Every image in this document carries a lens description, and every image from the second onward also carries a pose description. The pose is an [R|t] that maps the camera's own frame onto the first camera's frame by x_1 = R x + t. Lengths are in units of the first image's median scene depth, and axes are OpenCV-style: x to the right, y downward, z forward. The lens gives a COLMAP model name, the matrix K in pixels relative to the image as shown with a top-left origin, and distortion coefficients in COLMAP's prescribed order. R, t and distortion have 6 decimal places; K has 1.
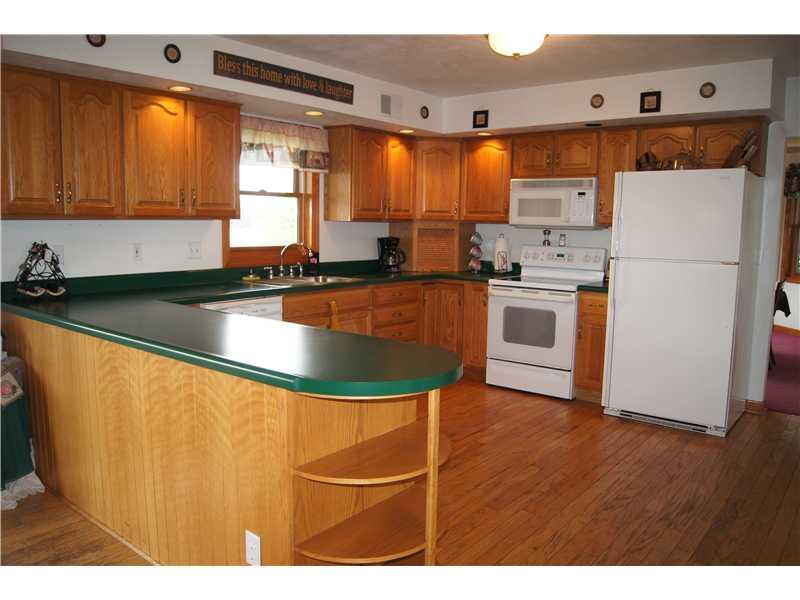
lens RADIAL K [[645.9, 0, 381.1], [0, 645.9, 301.0], [0, 0, 1]] dist [-0.064054, -0.002623]
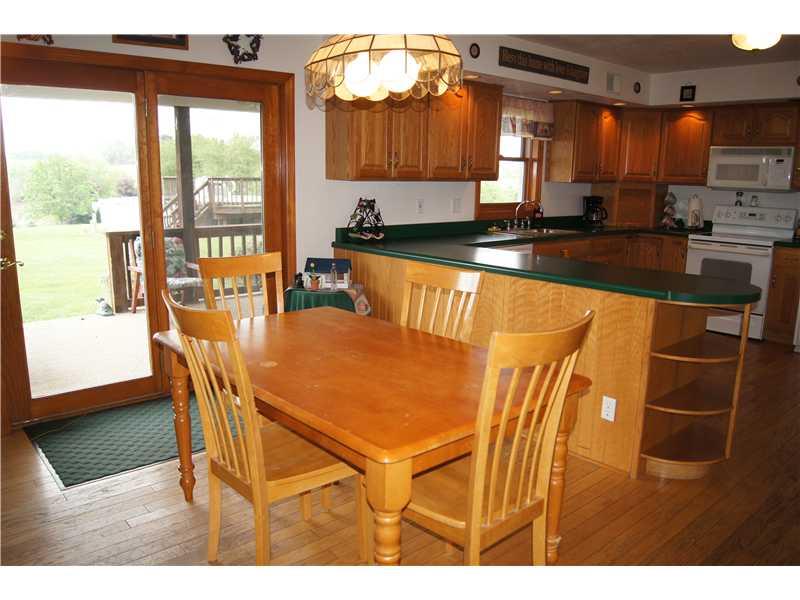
lens RADIAL K [[645.9, 0, 381.1], [0, 645.9, 301.0], [0, 0, 1]] dist [-0.064054, -0.002623]
pose [[0.987540, 0.031191, -0.154243, -0.200300], [-0.020538, 0.997323, 0.070184, 0.016863], [0.156020, -0.066141, 0.985537, -0.217146]]
